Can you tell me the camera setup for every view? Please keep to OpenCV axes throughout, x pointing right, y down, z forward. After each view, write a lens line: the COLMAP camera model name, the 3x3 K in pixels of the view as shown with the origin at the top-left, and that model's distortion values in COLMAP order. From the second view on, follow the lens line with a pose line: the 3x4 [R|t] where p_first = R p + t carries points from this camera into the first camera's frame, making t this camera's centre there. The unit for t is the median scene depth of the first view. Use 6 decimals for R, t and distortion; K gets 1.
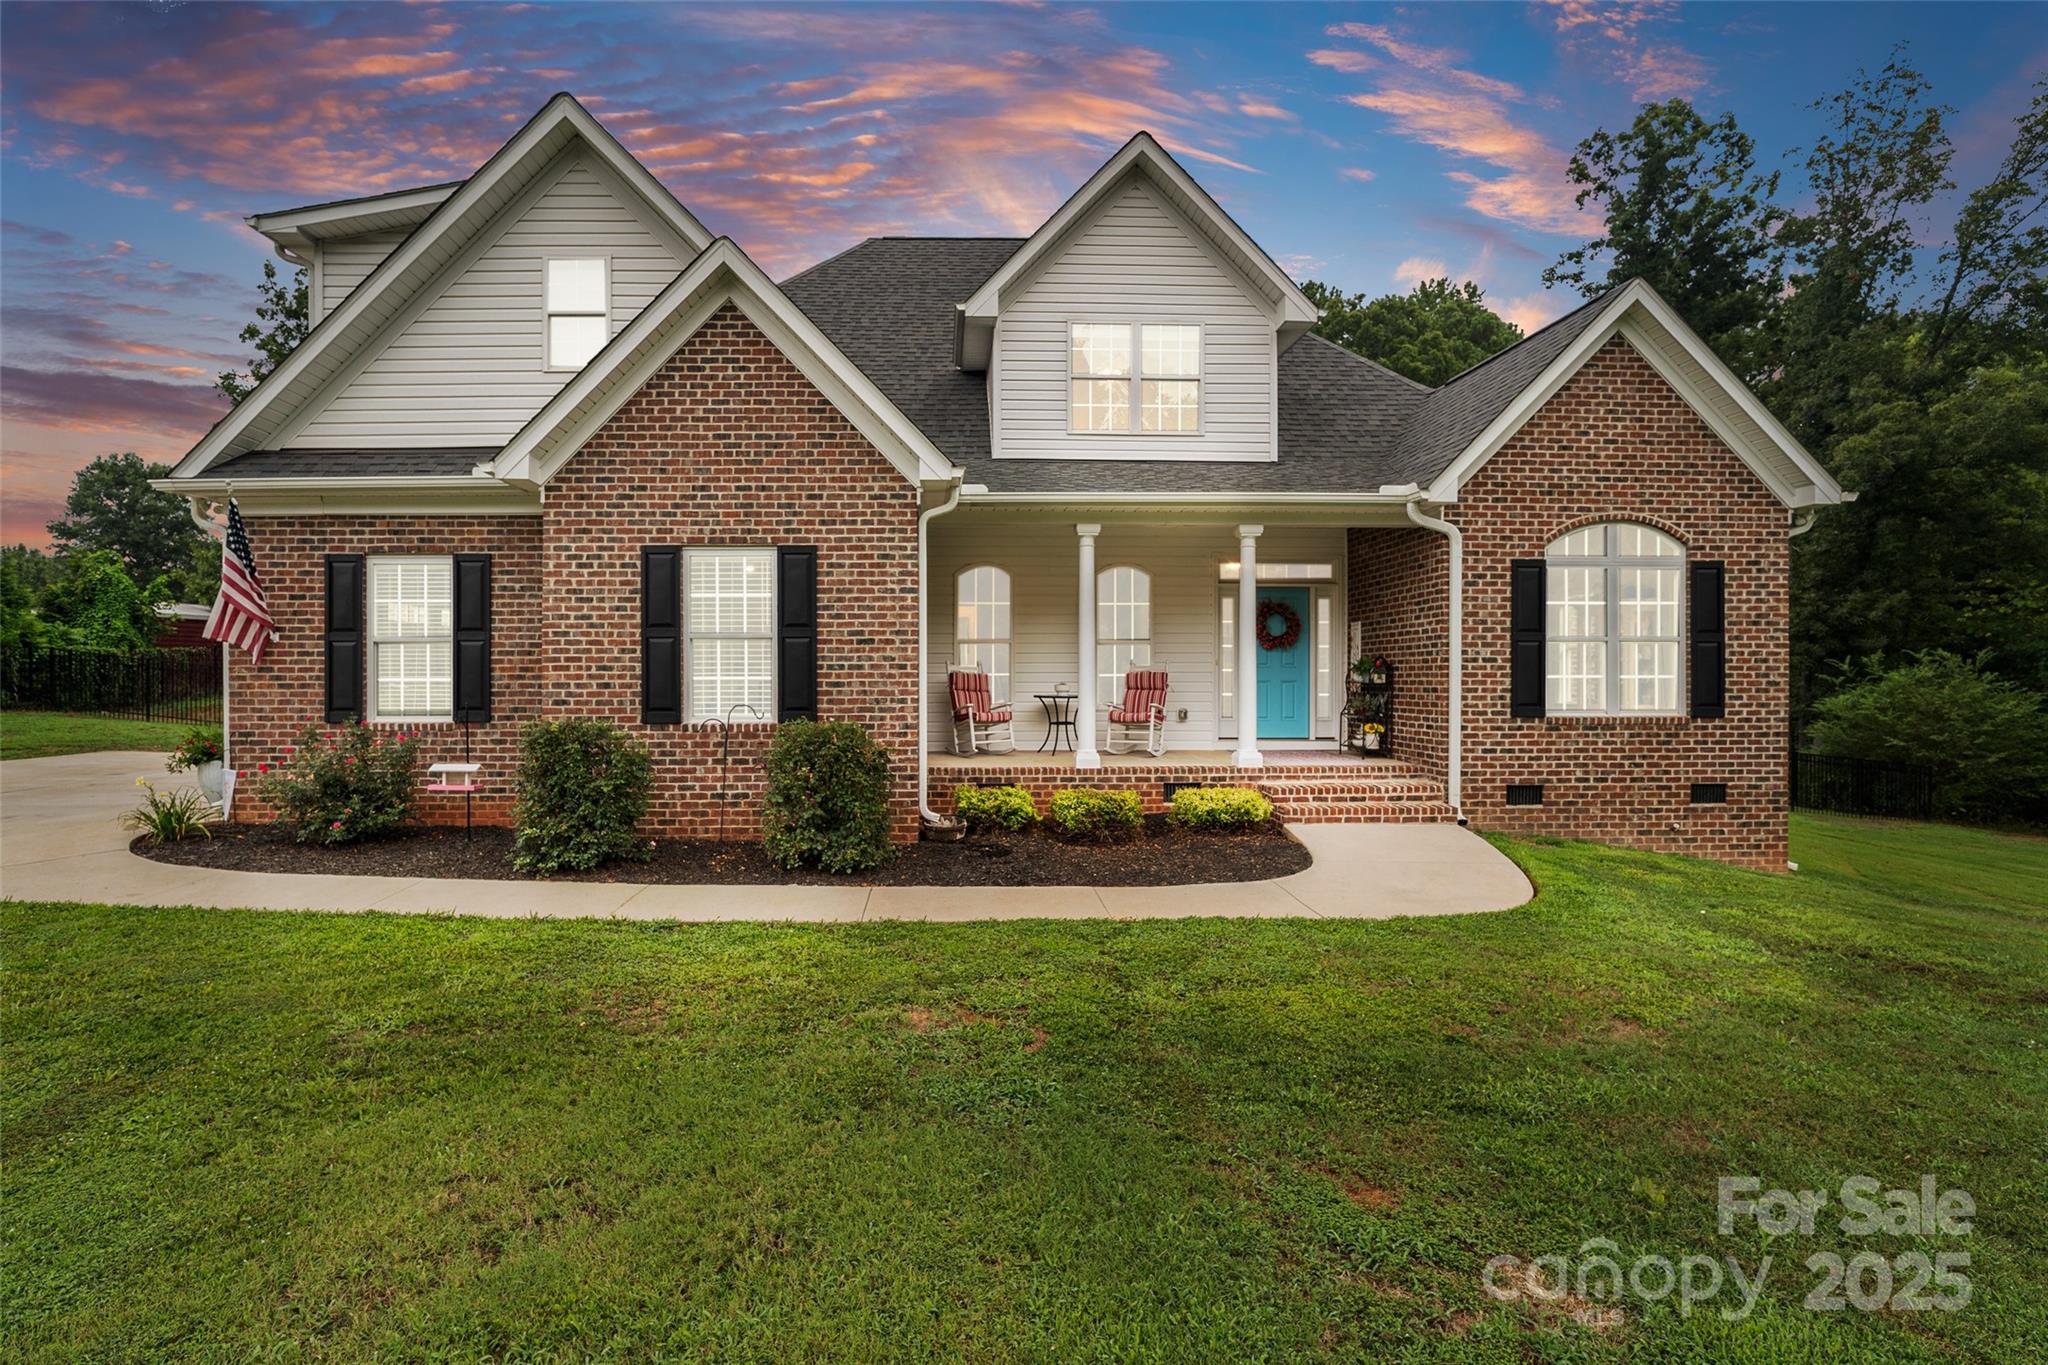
lens RADIAL K [[987.1, 0, 1022.3], [0, 987.1, 679.7], [0, 0, 1]] dist [-0.009120, 0.005498]
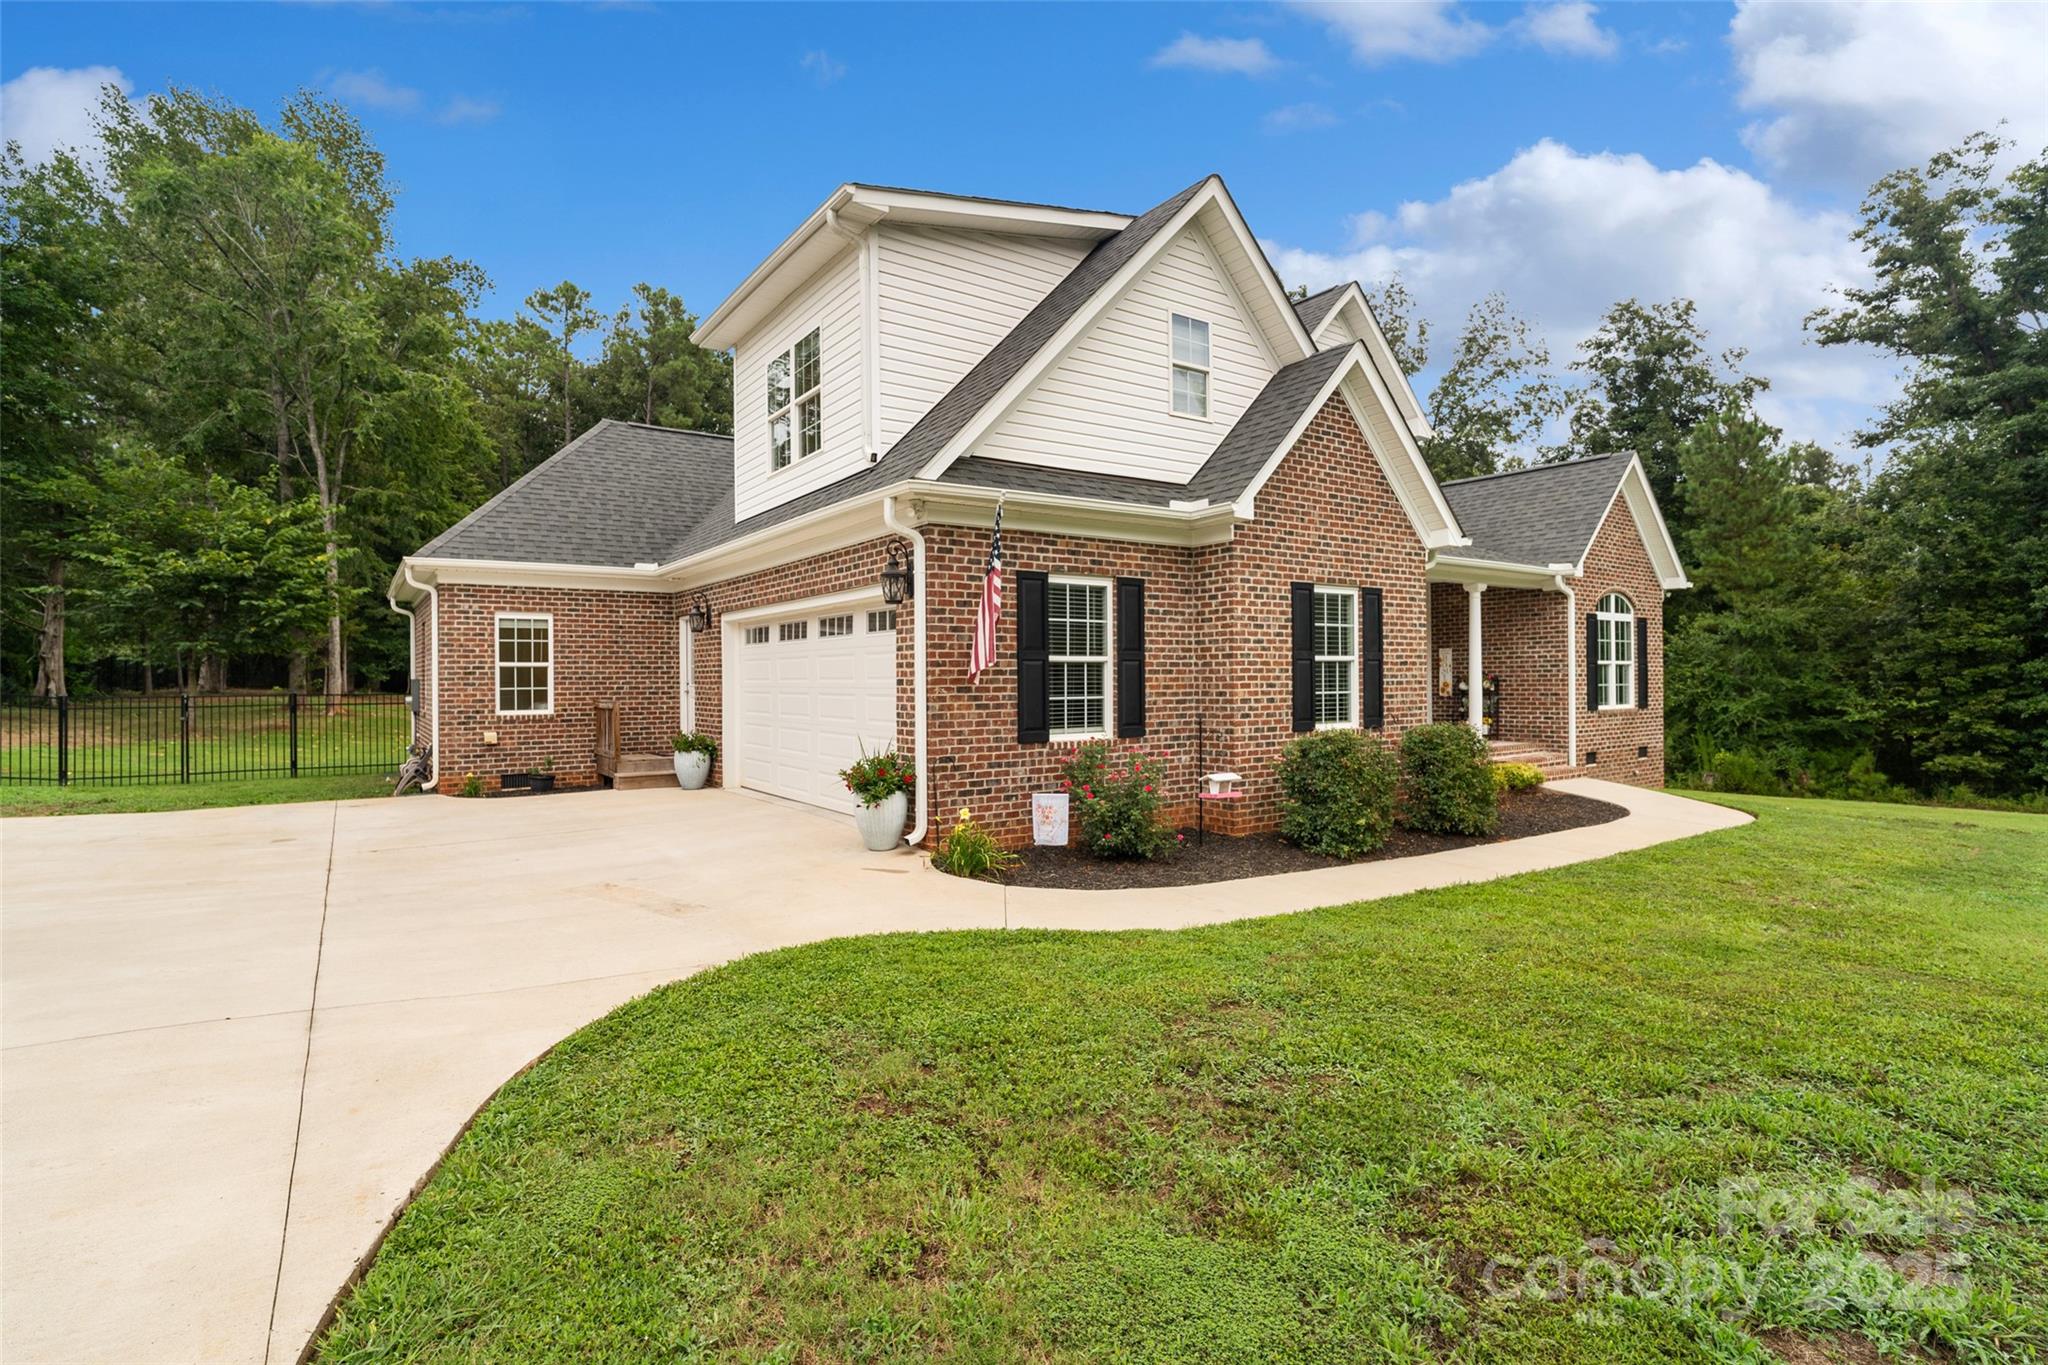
lens RADIAL K [[987.1, 0, 1020.4], [0, 987.1, 679.6], [0, 0, 1]] dist [-0.009120, 0.005498]
pose [[0.826876, -0.005375, 0.562359, -1.253814], [0.008838, 0.999955, -0.003438, -0.016090], [-0.562315, 0.007812, 0.826886, 0.191650]]
